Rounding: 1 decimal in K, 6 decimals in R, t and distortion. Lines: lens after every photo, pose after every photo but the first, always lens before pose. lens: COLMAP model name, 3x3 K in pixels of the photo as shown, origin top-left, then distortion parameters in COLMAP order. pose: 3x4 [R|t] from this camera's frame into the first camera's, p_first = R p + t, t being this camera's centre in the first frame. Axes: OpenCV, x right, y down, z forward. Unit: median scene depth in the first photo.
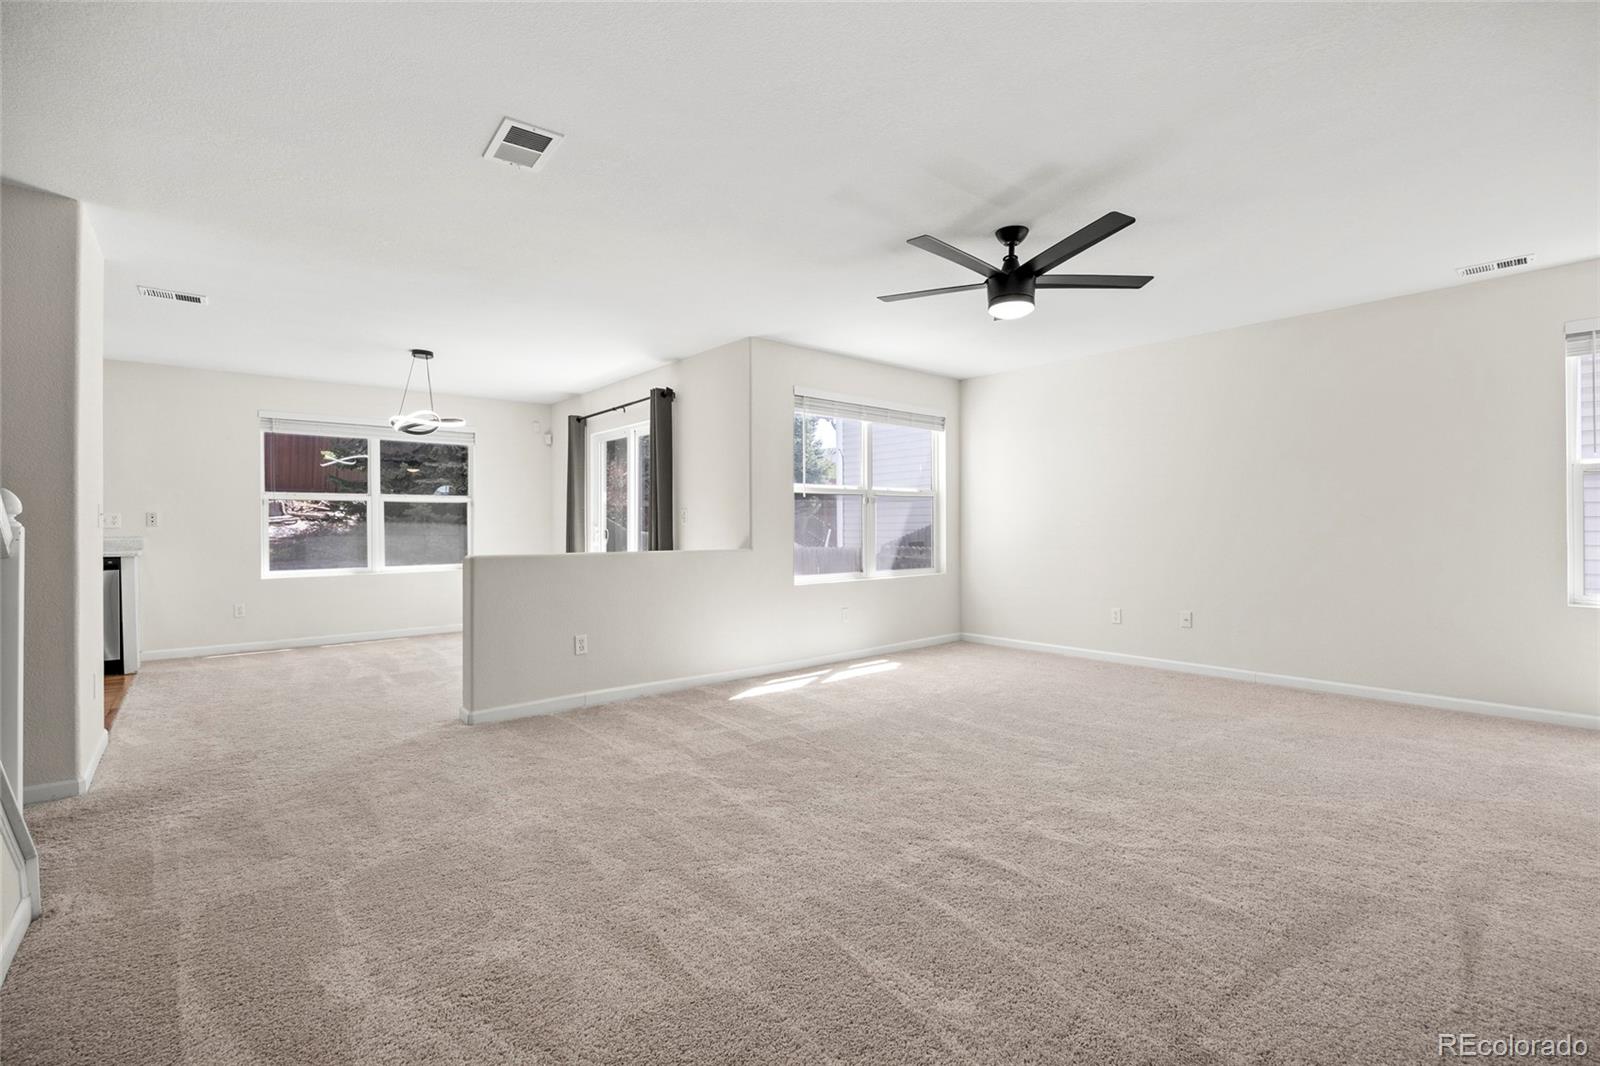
lens RADIAL K [[713.7, 0, 797.5], [0, 713.7, 525.8], [0, 0, 1]] dist [-0.012012, 0.000598]
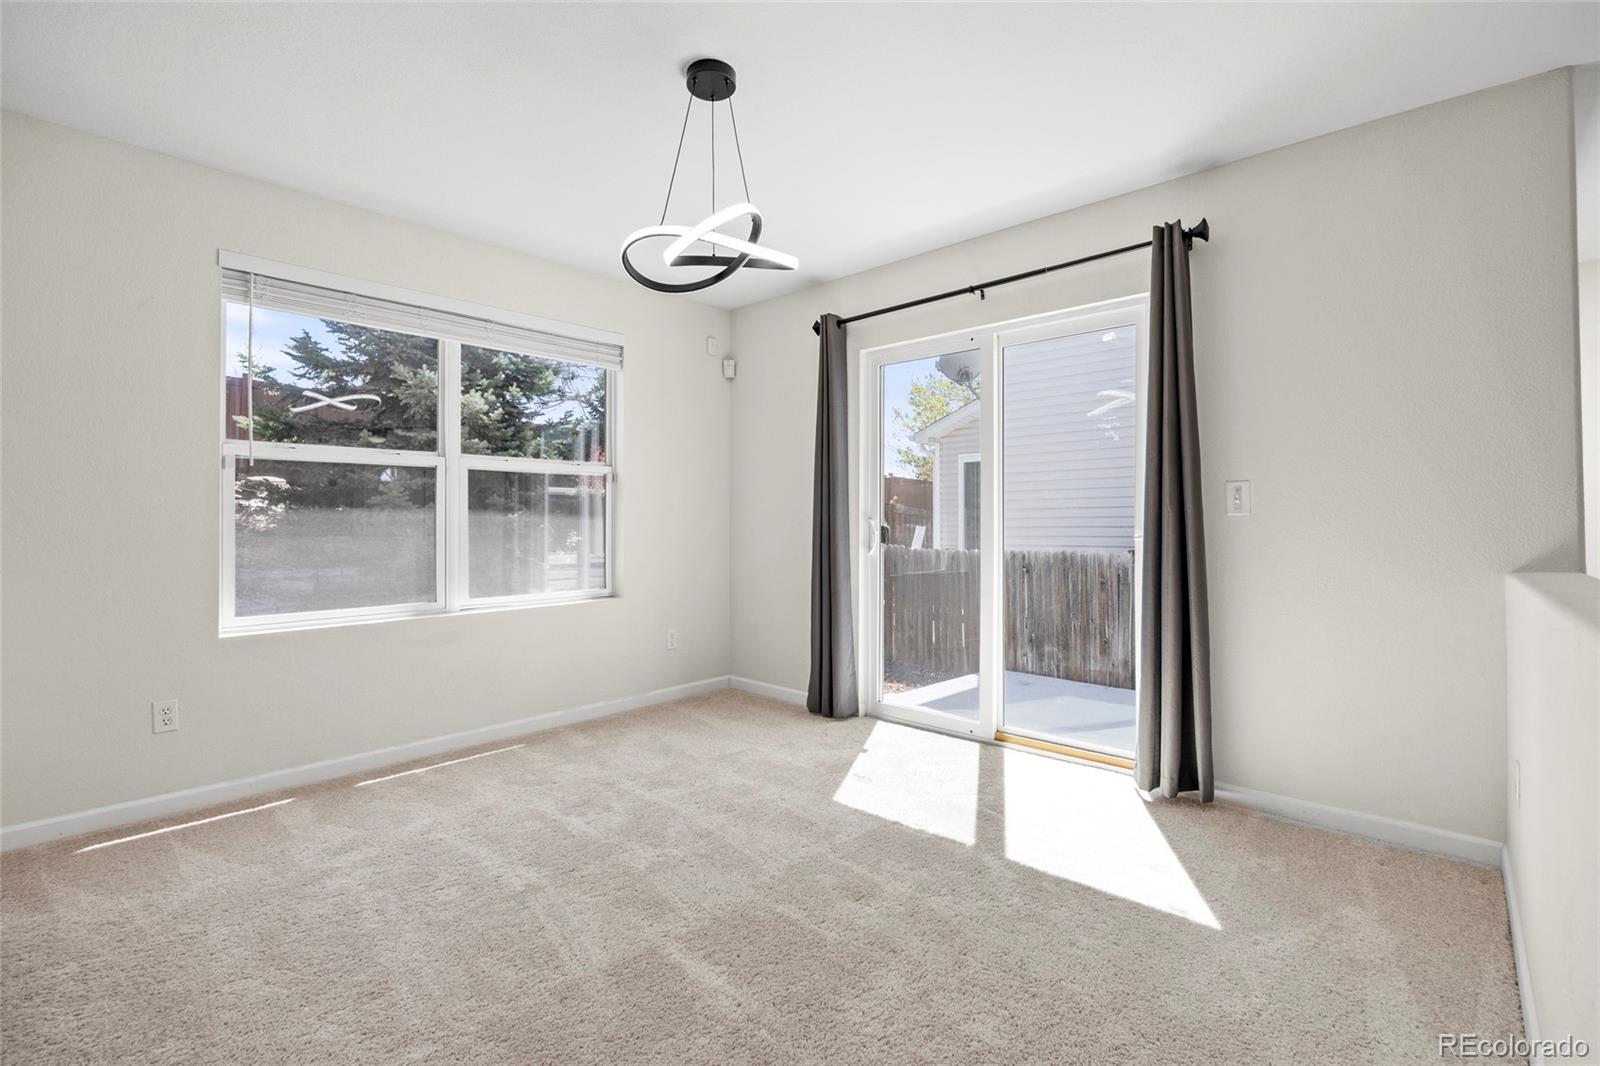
lens RADIAL K [[713.7, 0, 797.5], [0, 713.7, 525.8], [0, 0, 1]] dist [-0.012012, 0.000598]
pose [[0.992017, 0.000377, 0.126106, -0.414099], [-0.001165, 0.999980, 0.006179, 0.002325], [-0.126101, -0.006276, 0.991998, 0.472215]]
